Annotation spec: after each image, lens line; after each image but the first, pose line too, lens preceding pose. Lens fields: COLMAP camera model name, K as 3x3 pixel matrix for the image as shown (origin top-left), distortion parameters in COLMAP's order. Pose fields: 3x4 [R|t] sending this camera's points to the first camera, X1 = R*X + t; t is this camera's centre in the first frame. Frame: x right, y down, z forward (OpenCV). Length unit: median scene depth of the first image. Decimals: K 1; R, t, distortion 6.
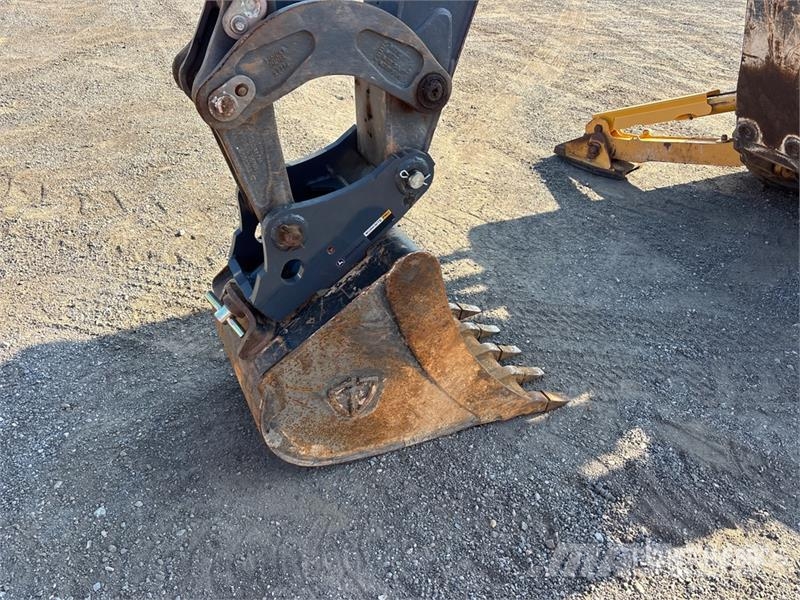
lens RADIAL K [[600.4, 0, 400.0], [0, 600.4, 300.0], [0, 0, 1]] dist [0.028678, -0.007282]
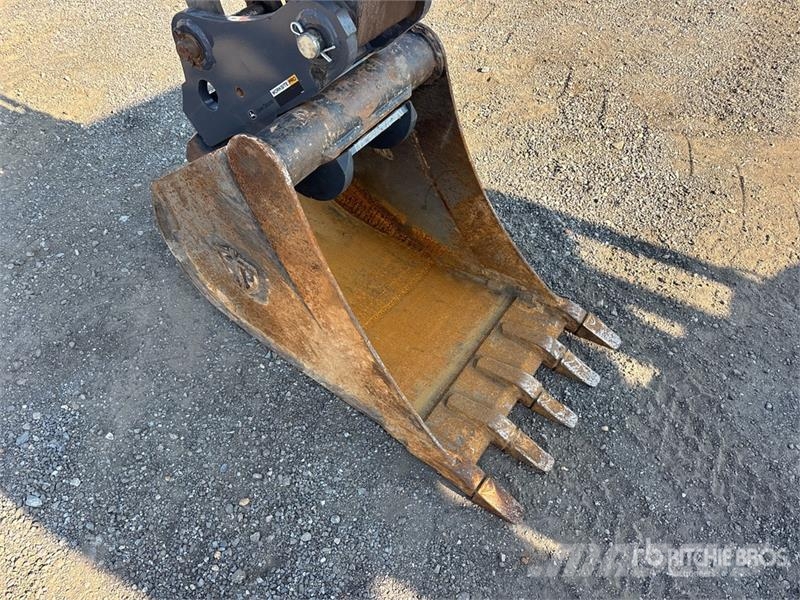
lens RADIAL K [[600.4, 0, 400.0], [0, 600.4, 300.0], [0, 0, 1]] dist [0.028678, -0.007282]
pose [[0.475140, 0.623010, -0.621370, 0.451157], [-0.469569, 0.776744, 0.419731, -0.210810], [0.744141, 0.092345, 0.661609, 0.460075]]
